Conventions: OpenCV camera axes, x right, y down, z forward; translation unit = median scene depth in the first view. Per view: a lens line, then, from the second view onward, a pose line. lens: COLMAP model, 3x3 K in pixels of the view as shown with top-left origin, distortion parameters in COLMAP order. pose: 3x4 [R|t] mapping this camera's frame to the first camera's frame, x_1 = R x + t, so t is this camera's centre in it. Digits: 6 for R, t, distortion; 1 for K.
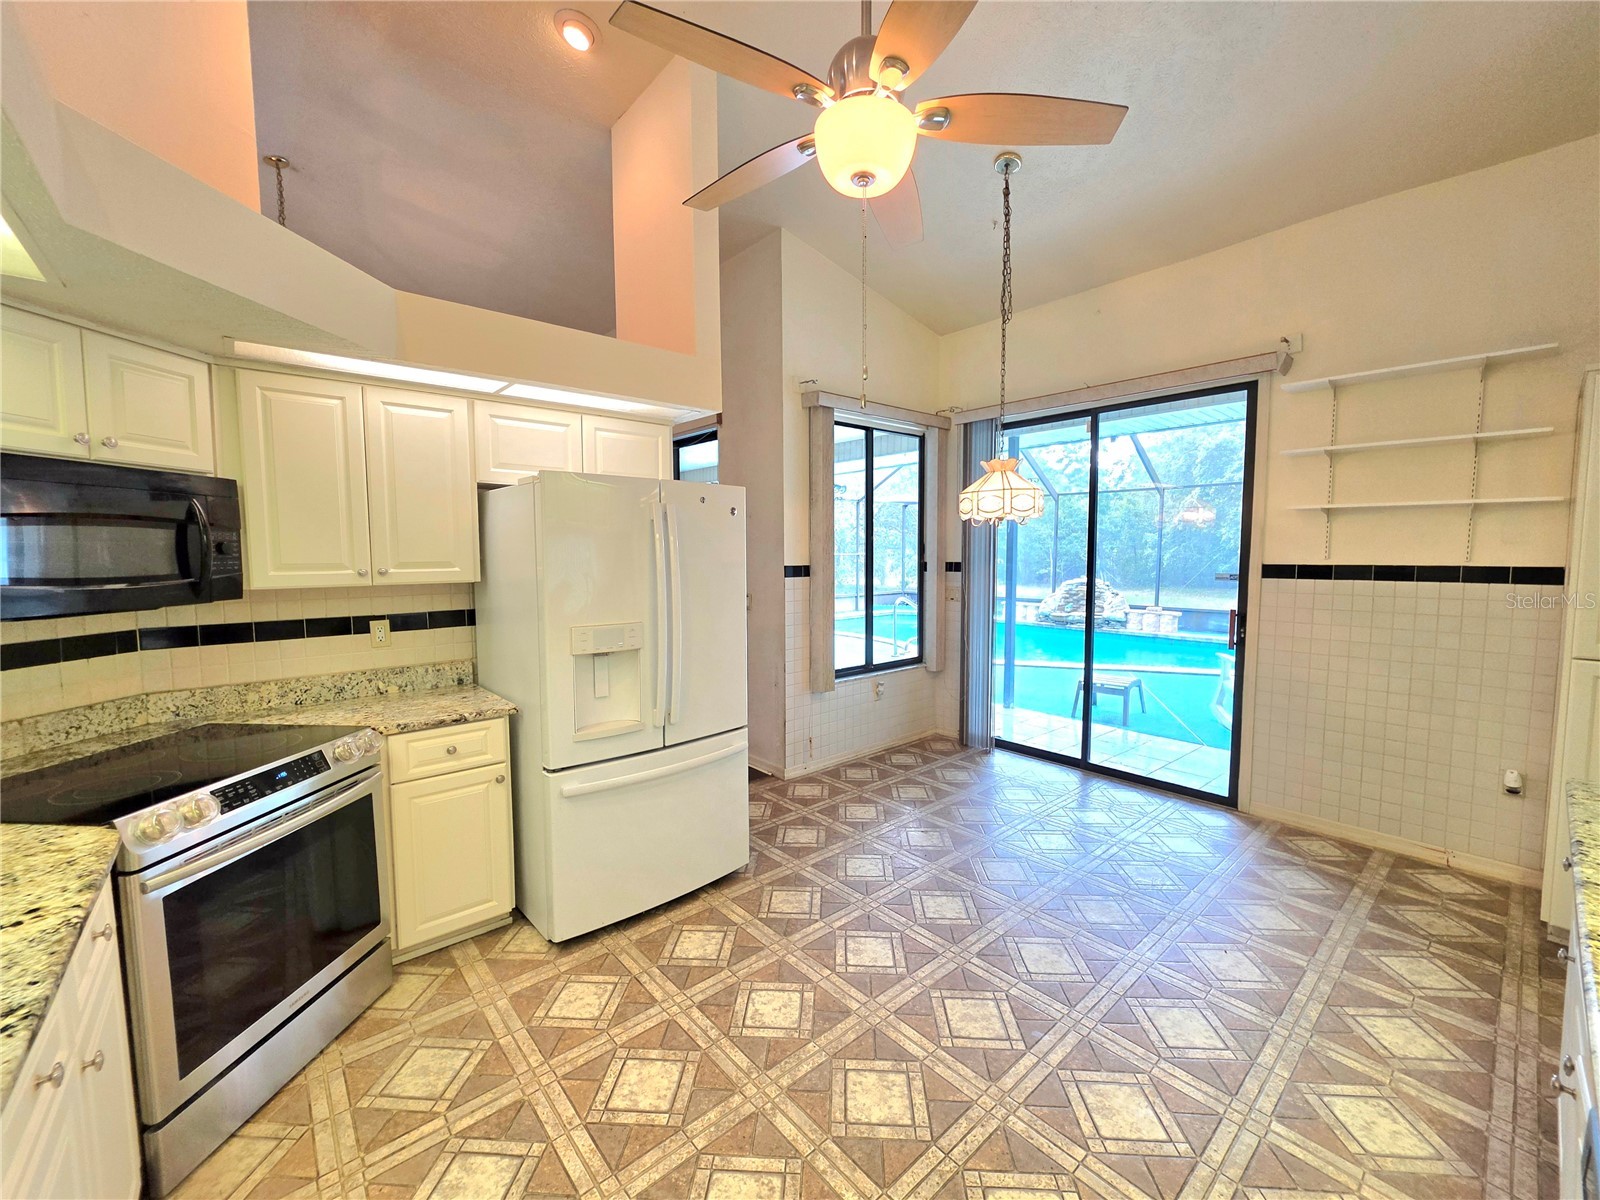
lens RADIAL K [[649.8, 0, 814.7], [0, 649.8, 597.2], [0, 0, 1]] dist [0.000266, 0.000675]
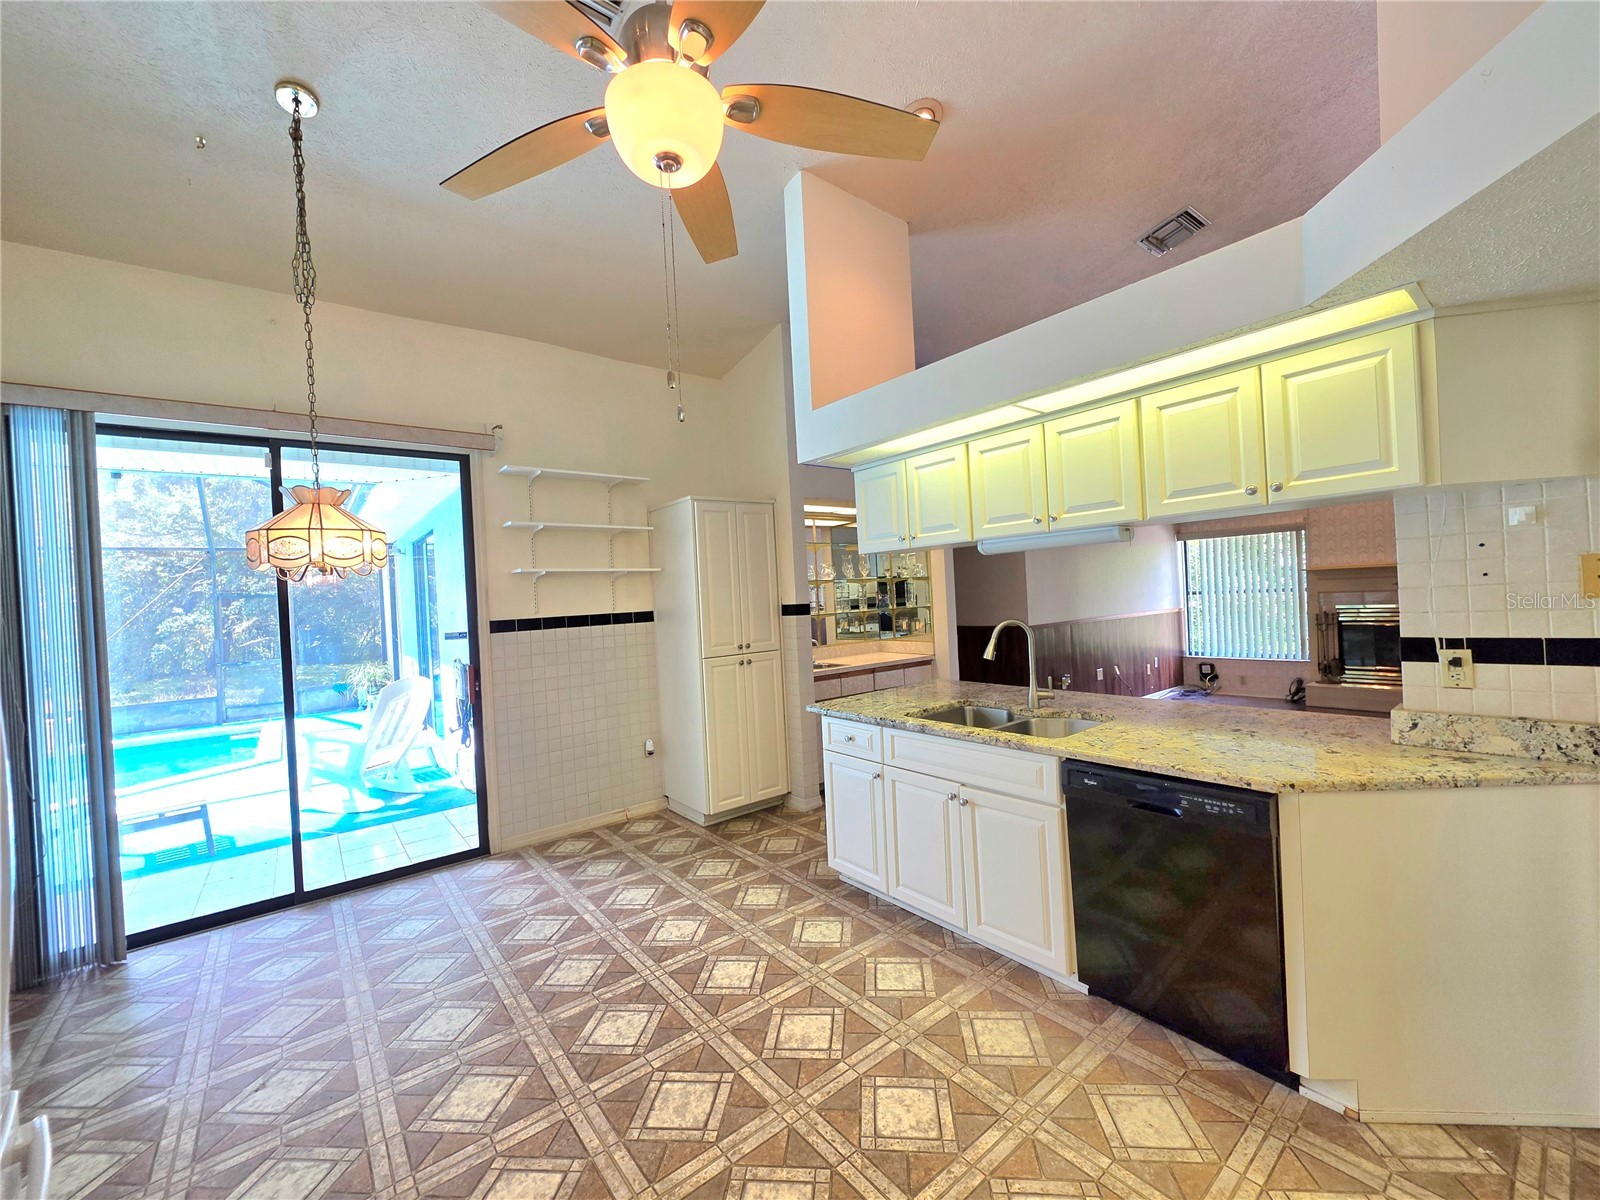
lens RADIAL K [[642.5, 0, 793.6], [0, 642.5, 624.6], [0, 0, 1]] dist [-0.006908, 0.000287]
pose [[0.060404, -0.048692, 0.996986, -0.369597], [0.125059, 0.991308, 0.040838, -0.026459], [-0.990309, 0.122215, 0.065968, 0.421572]]
